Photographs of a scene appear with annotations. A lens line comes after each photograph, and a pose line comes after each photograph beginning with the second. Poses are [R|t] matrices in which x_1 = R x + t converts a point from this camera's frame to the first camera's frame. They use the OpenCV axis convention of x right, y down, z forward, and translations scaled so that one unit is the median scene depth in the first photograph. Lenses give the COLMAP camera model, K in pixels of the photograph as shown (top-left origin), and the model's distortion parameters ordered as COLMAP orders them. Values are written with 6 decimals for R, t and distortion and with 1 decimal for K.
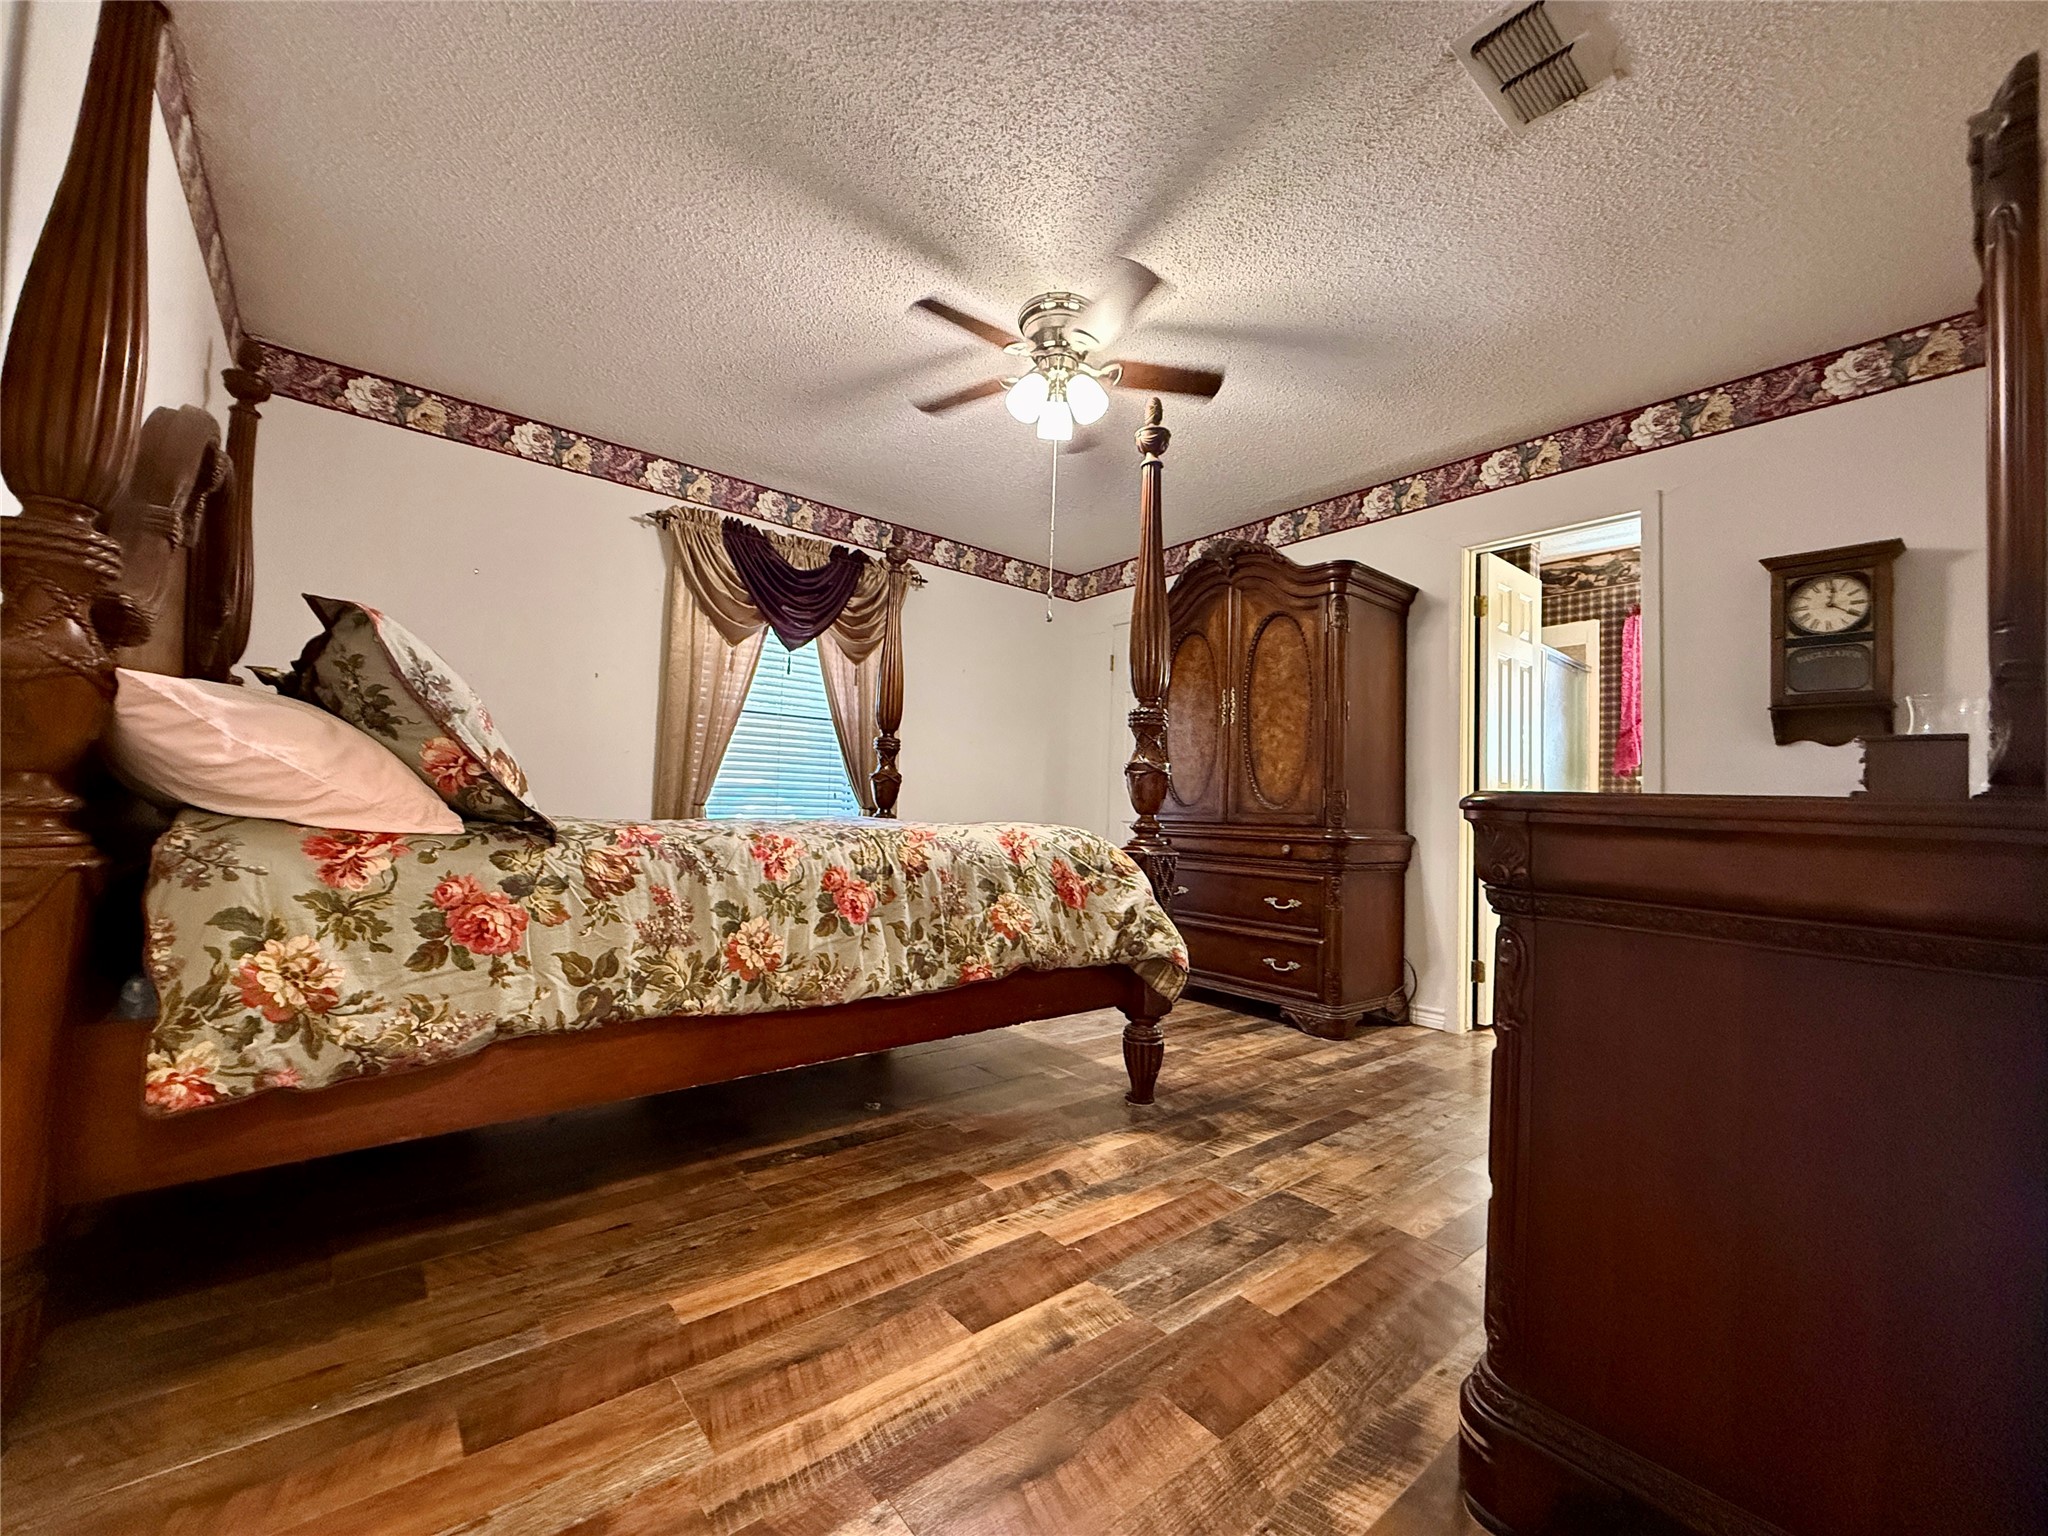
lens RADIAL K [[812.2, 0, 1019.5], [0, 812.2, 769.6], [0, 0, 1]] dist [0.000019, 0.000327]
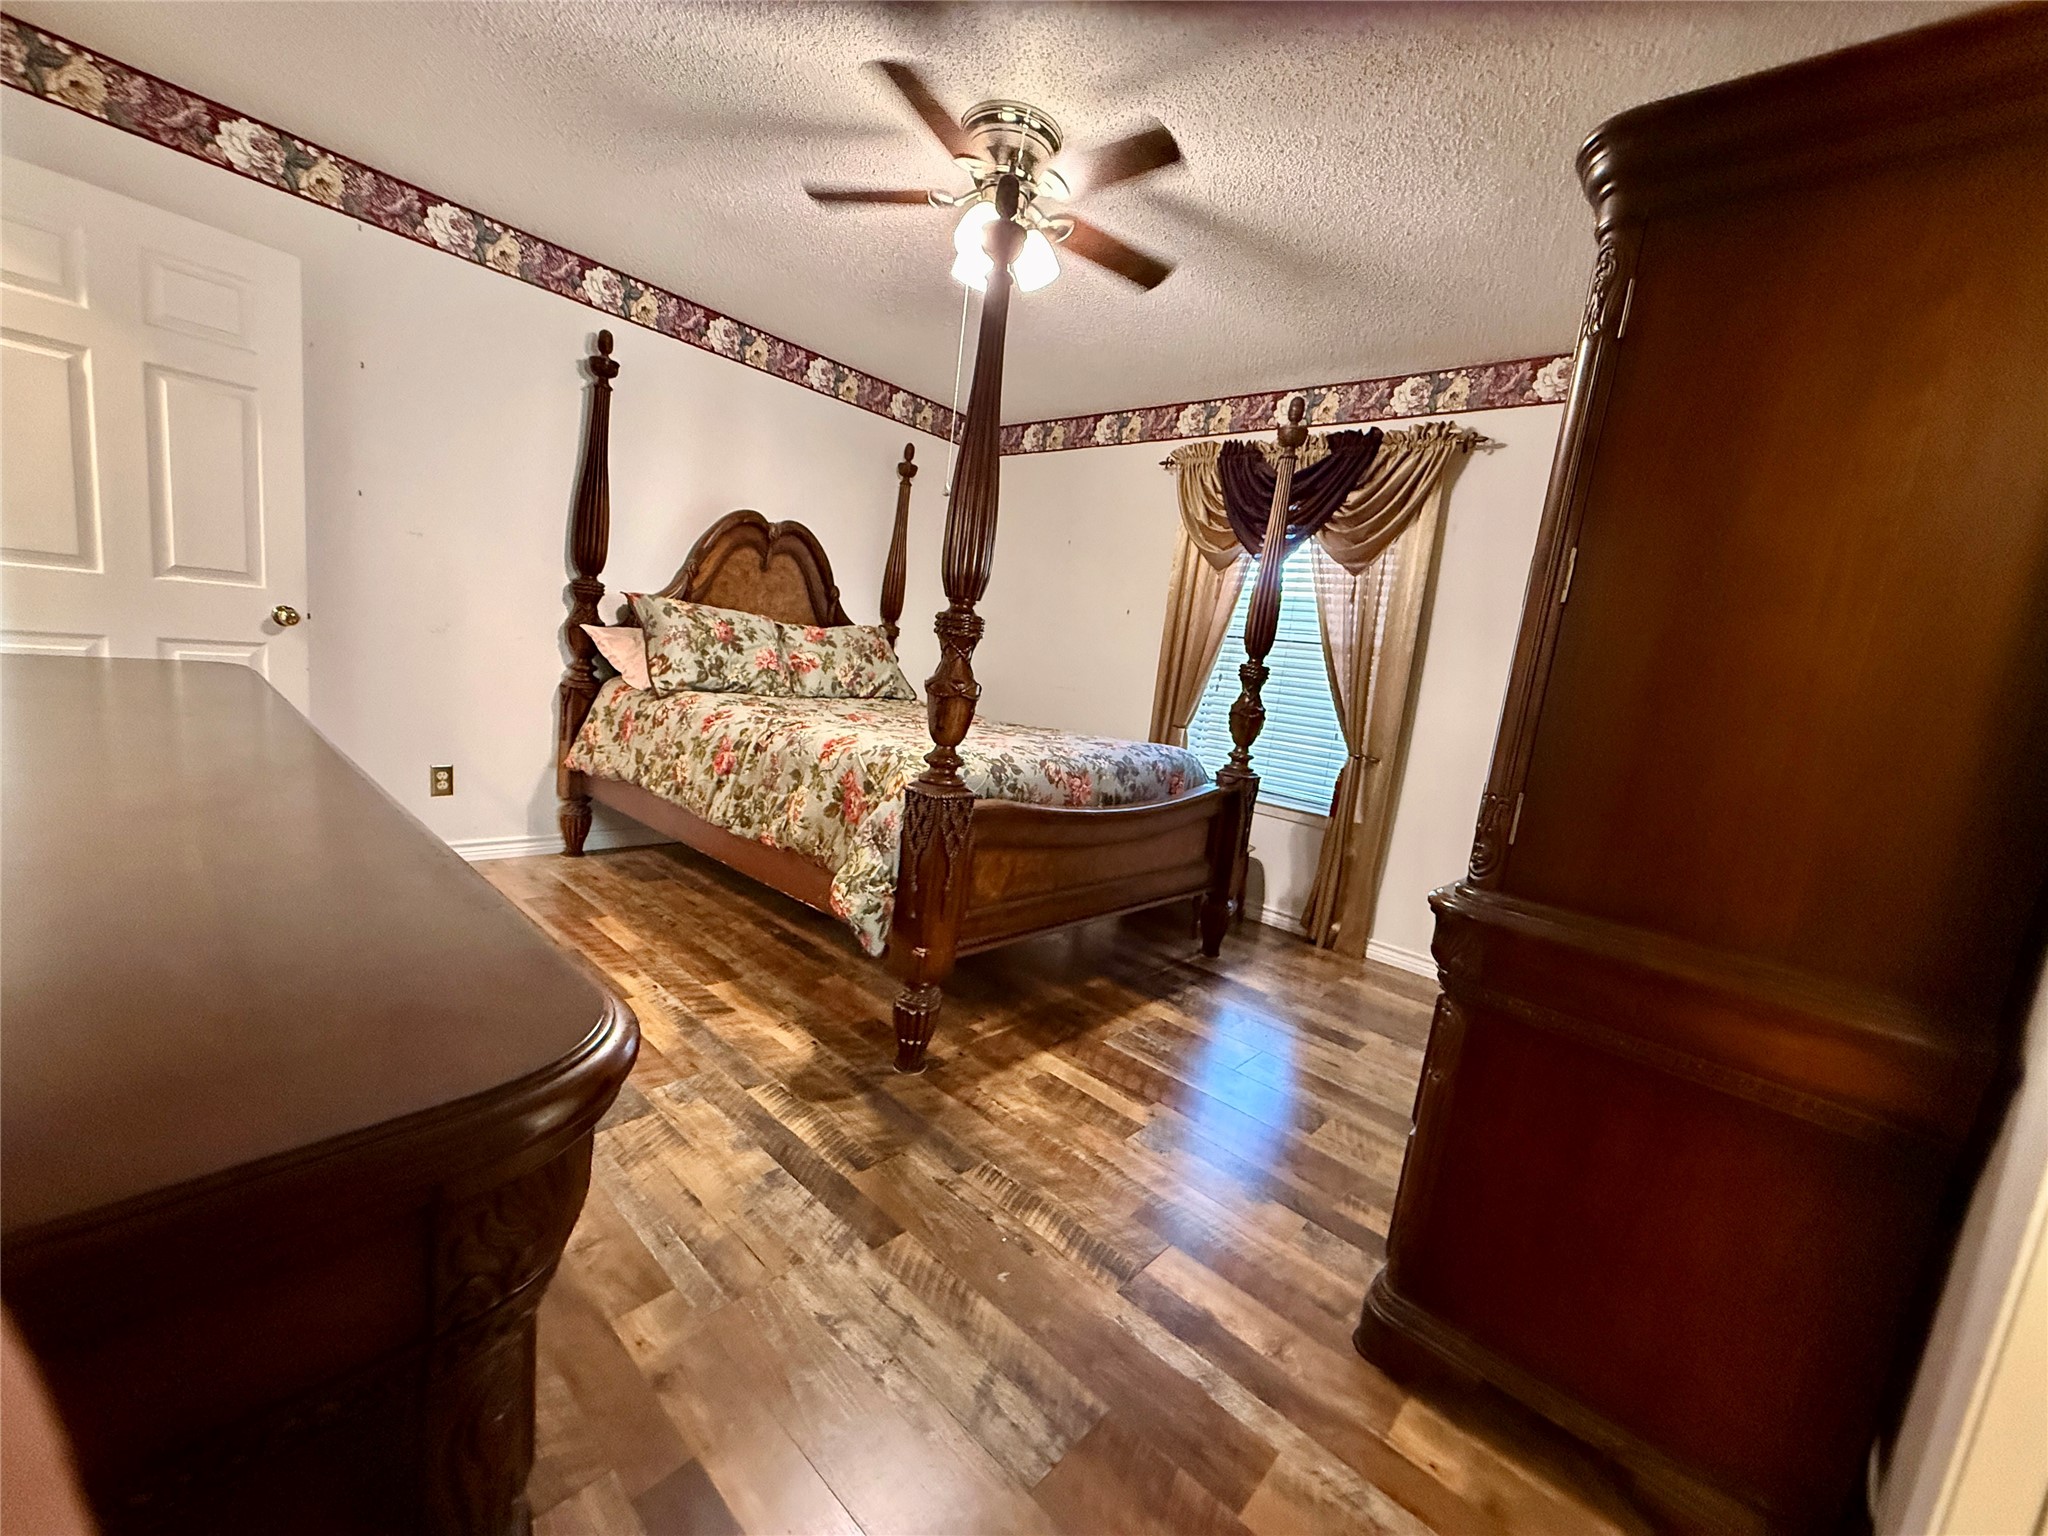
lens RADIAL K [[812.2, 0, 1019.5], [0, 812.2, 769.6], [0, 0, 1]] dist [0.000019, 0.000327]
pose [[0.147893, 0.125672, -0.980986, 1.115589], [-0.063889, 0.991036, 0.117327, -0.023272], [0.986938, 0.045322, 0.154597, 1.091100]]
